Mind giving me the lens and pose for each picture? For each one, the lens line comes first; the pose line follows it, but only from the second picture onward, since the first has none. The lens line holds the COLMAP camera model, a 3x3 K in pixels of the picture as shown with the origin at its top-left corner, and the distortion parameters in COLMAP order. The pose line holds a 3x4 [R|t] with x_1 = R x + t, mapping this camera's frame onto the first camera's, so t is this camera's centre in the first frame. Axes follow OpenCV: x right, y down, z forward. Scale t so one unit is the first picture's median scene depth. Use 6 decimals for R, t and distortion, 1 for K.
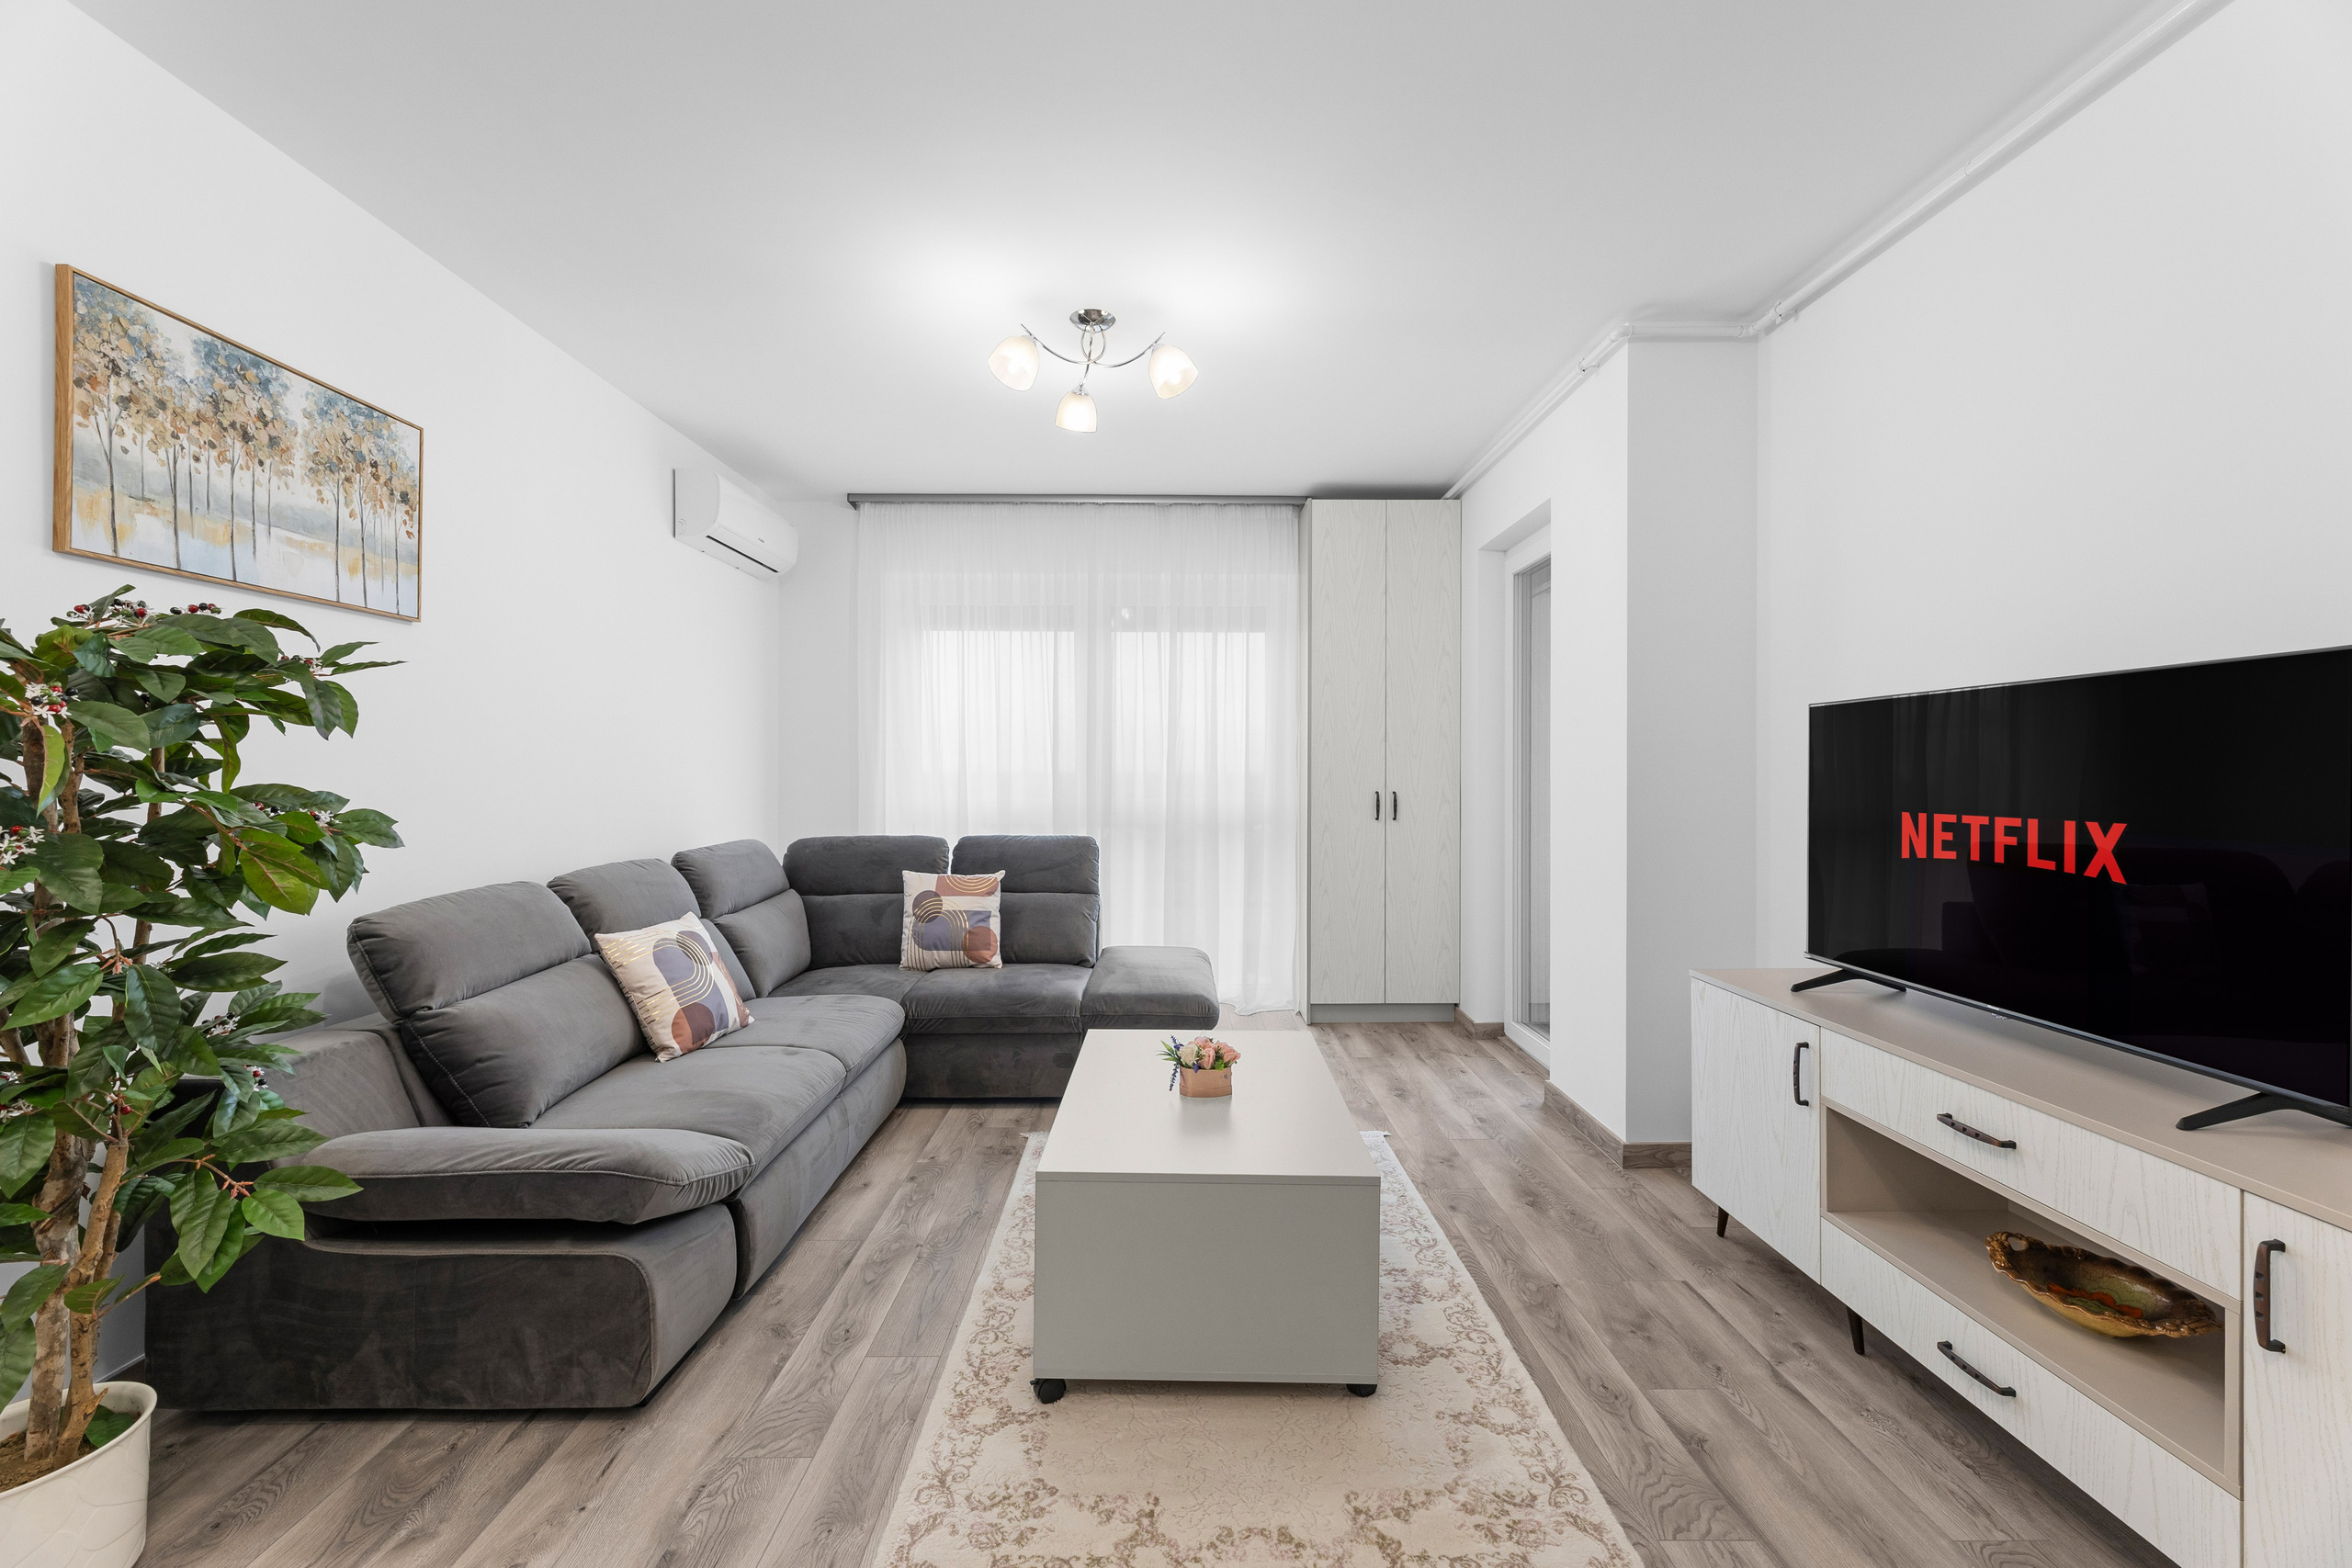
lens RADIAL K [[943.8, 0, 1175.9], [0, 943.8, 780.7], [0, 0, 1]] dist [-0.001724, 0.000570]
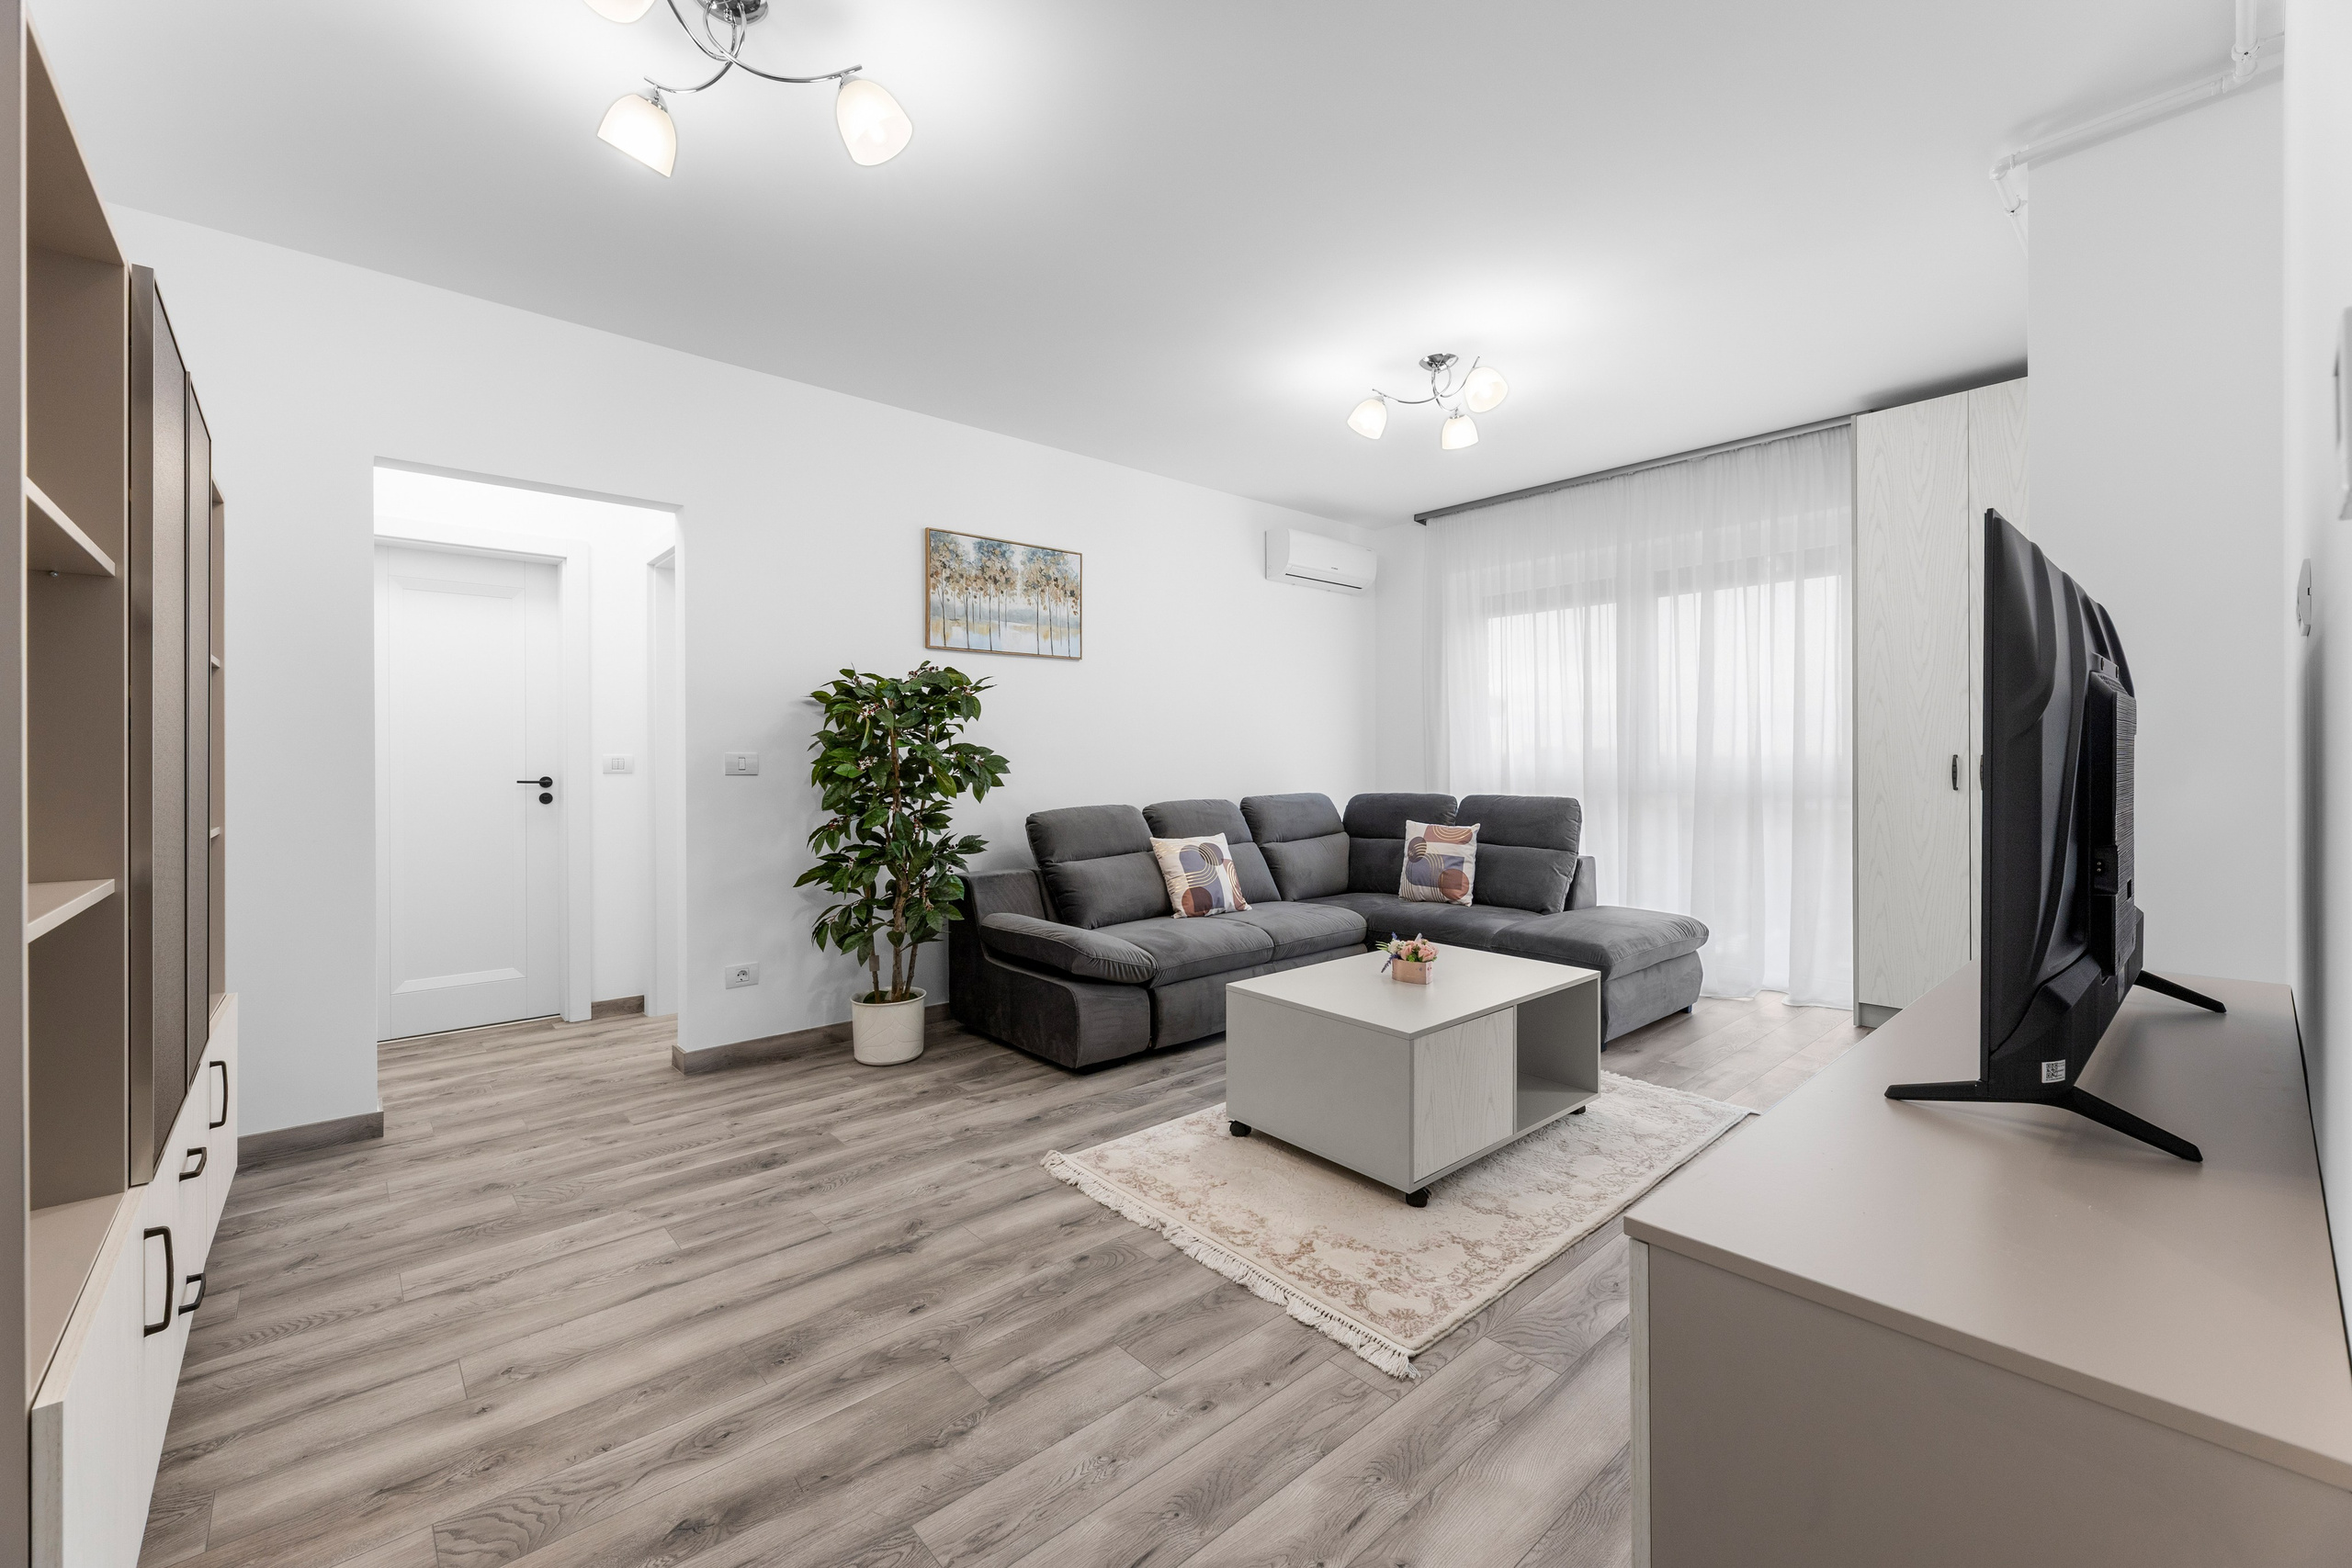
lens RADIAL K [[943.8, 0, 1174.9], [0, 943.8, 769.6], [0, 0, 1]] dist [-0.001724, 0.000570]
pose [[0.655823, 0.002481, -0.754910, 0.817685], [0.000184, 0.999994, 0.003447, 0.045011], [0.754914, -0.002399, 0.655819, -0.074366]]
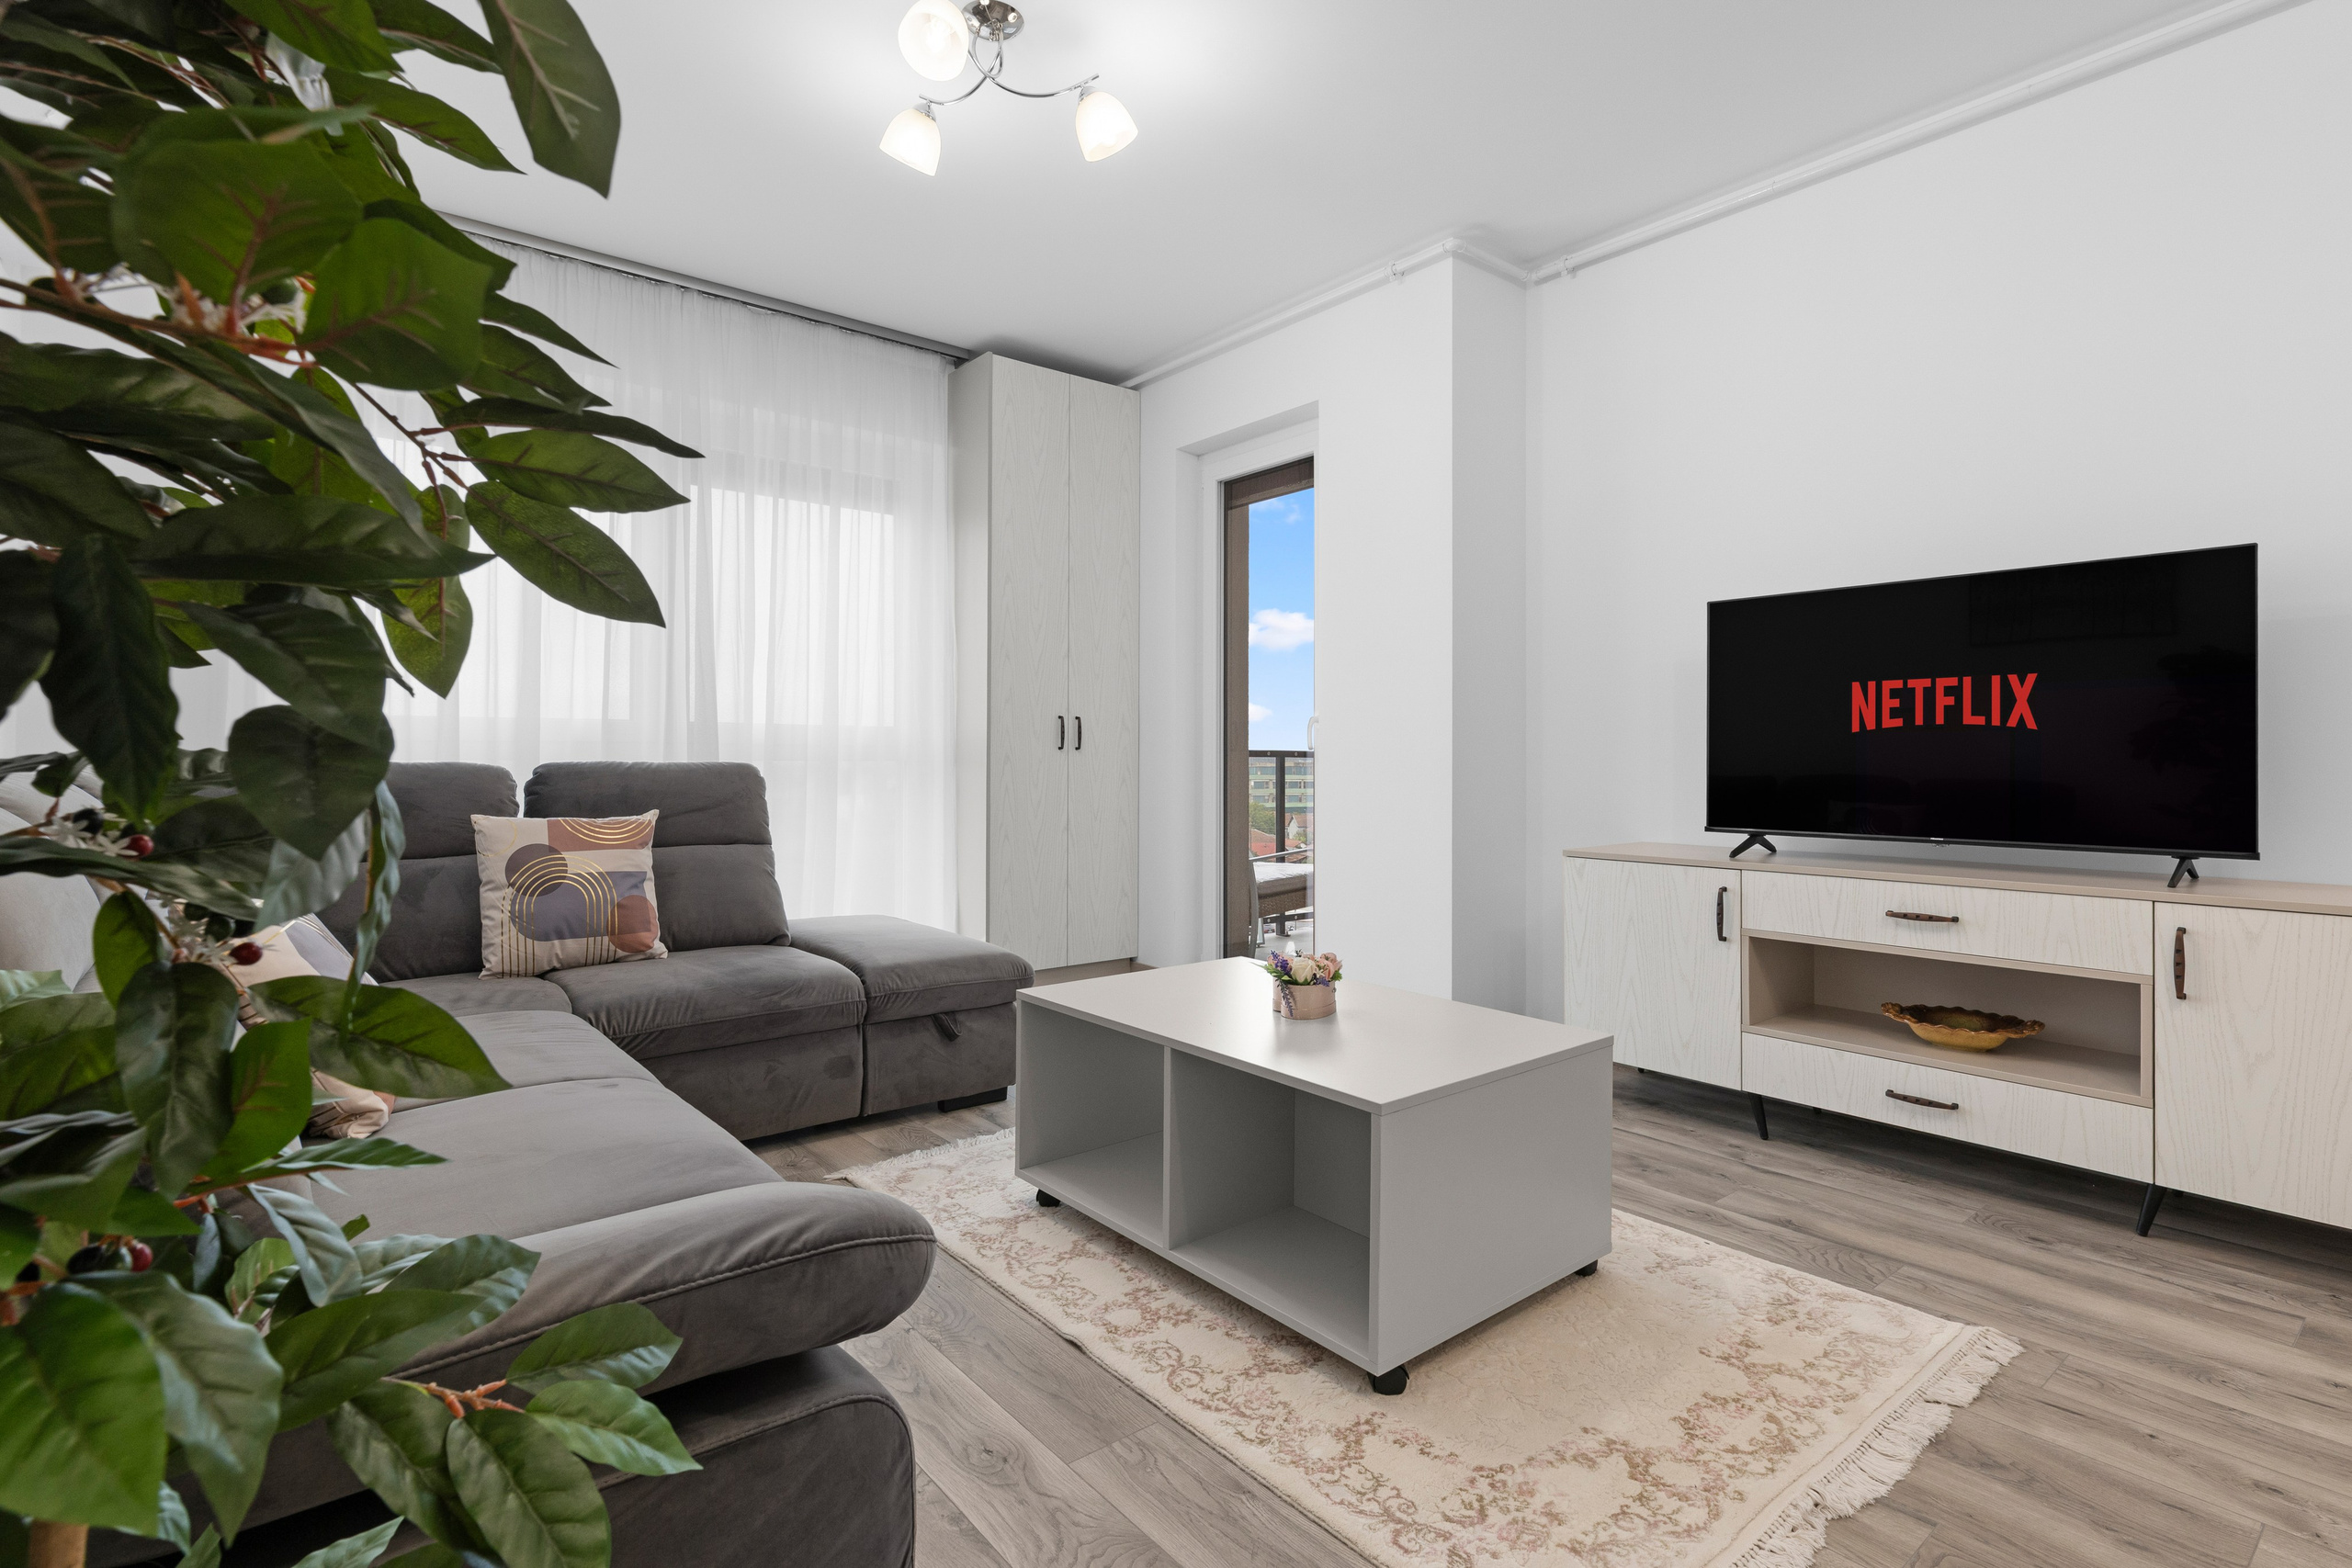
lens RADIAL K [[1111.8, 0, 1170.2], [0, 1111.8, 756.1], [0, 0, 1]] dist [-0.002020, -0.001820]
pose [[0.788867, 0.003095, 0.614556, -0.686416], [0.003508, 0.999948, -0.009540, 0.121700], [-0.614554, 0.009682, 0.788815, 0.321991]]
